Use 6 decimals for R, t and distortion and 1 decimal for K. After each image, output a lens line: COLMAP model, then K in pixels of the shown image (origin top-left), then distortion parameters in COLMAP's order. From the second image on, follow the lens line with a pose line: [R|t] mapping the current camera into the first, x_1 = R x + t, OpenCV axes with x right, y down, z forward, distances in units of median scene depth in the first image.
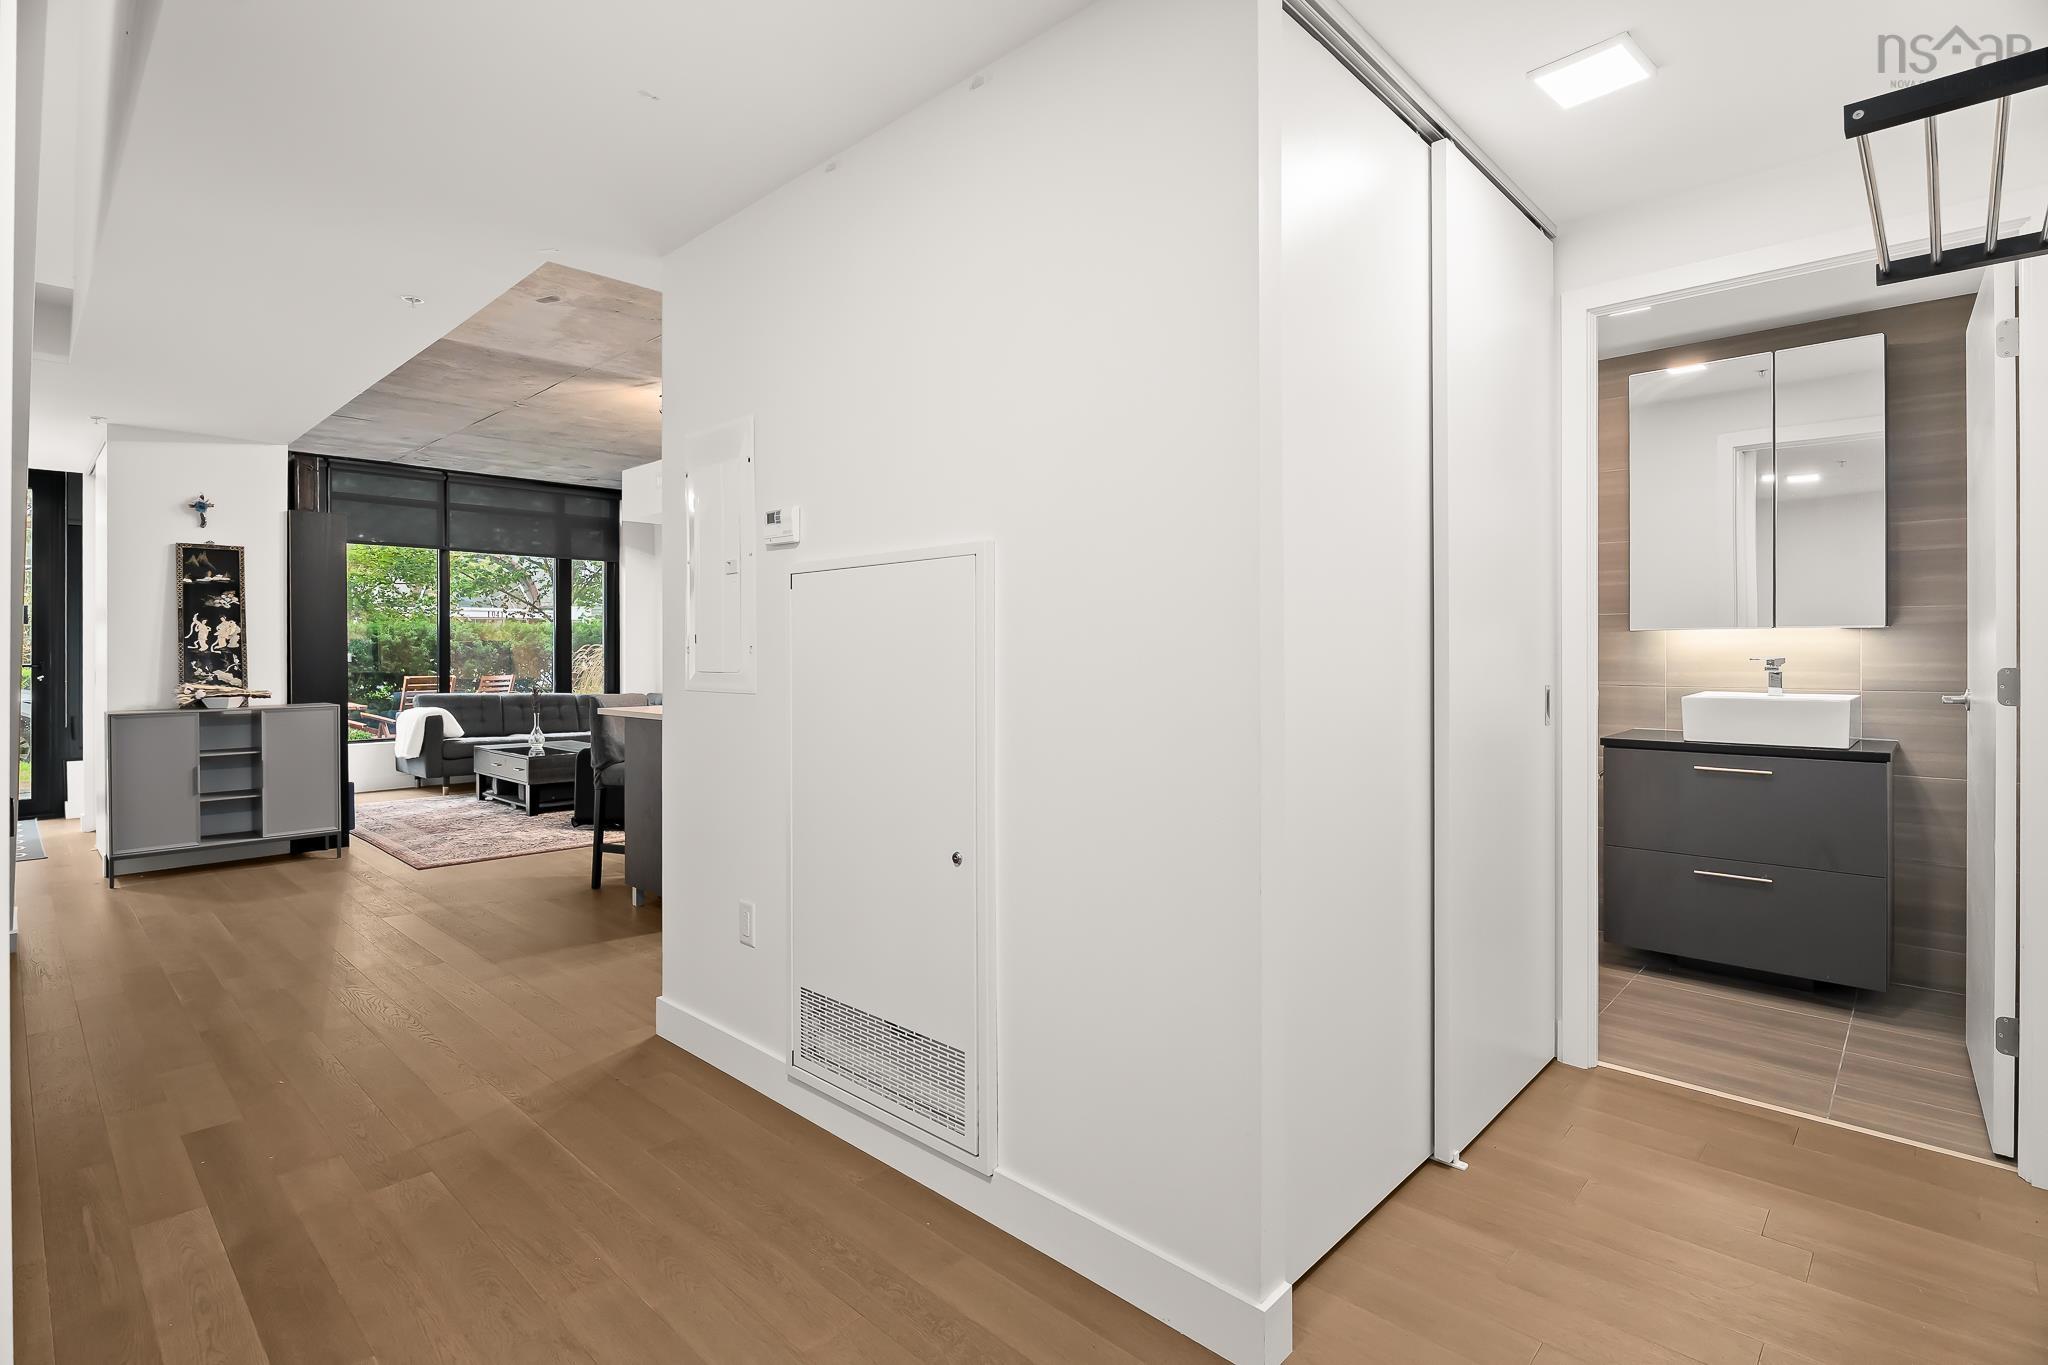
lens RADIAL K [[981.9, 0, 1023.2], [0, 981.9, 659.2], [0, 0, 1]] dist [-0.004029, -0.000637]
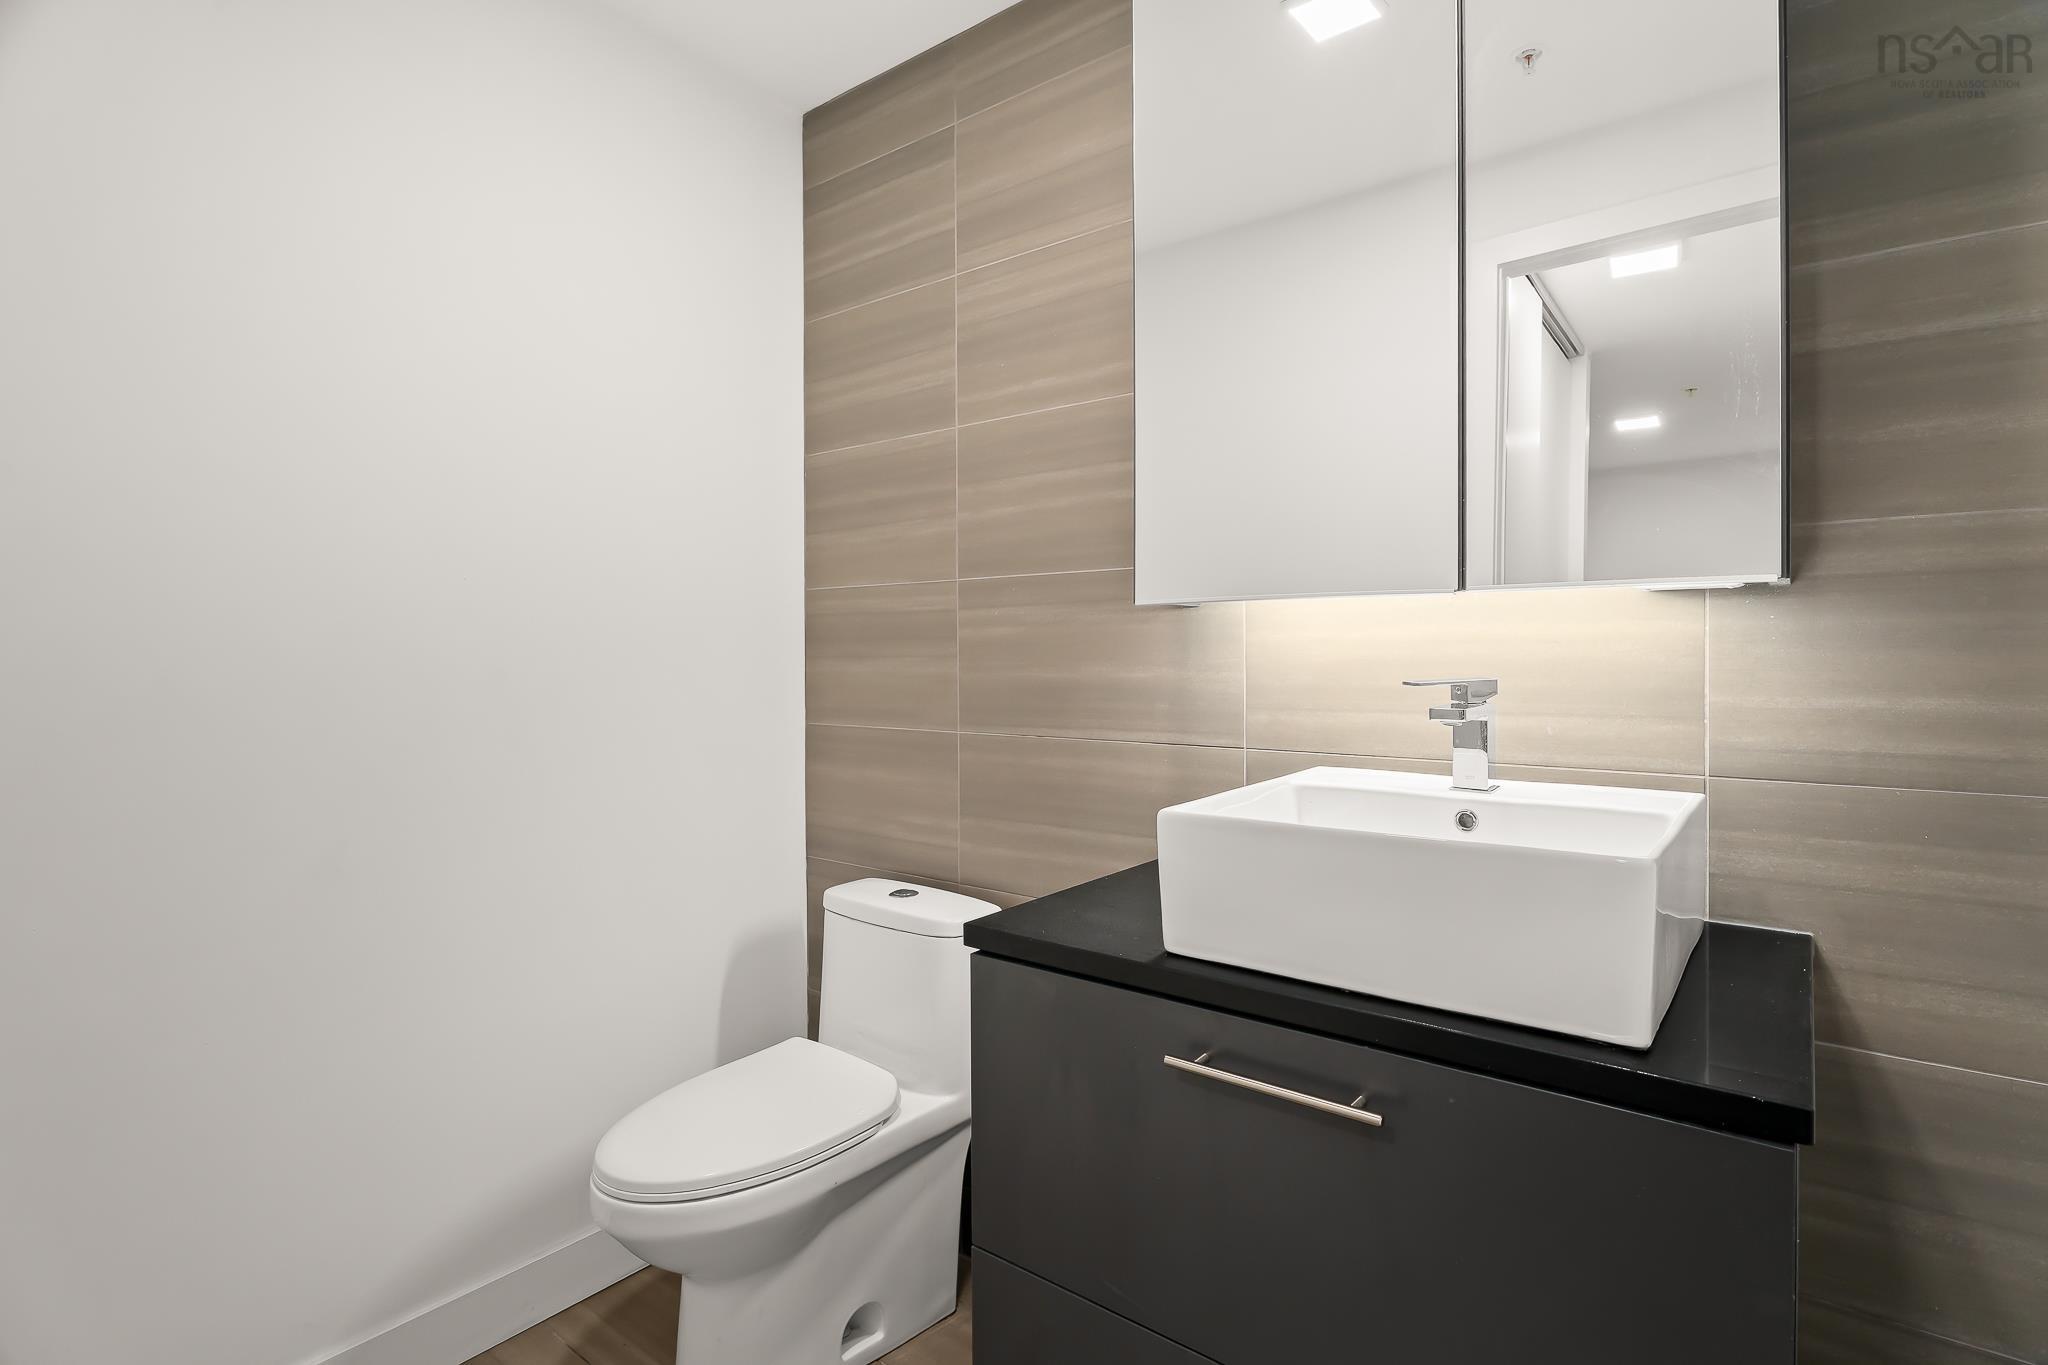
lens RADIAL K [[981.9, 0, 1023.2], [0, 981.9, 659.2], [0, 0, 1]] dist [-0.004029, -0.000637]
pose [[0.995316, -0.001244, 0.096670, 0.602527], [0.001045, 0.999997, 0.002110, -0.009149], [-0.096672, -0.001999, 0.995314, 0.703022]]
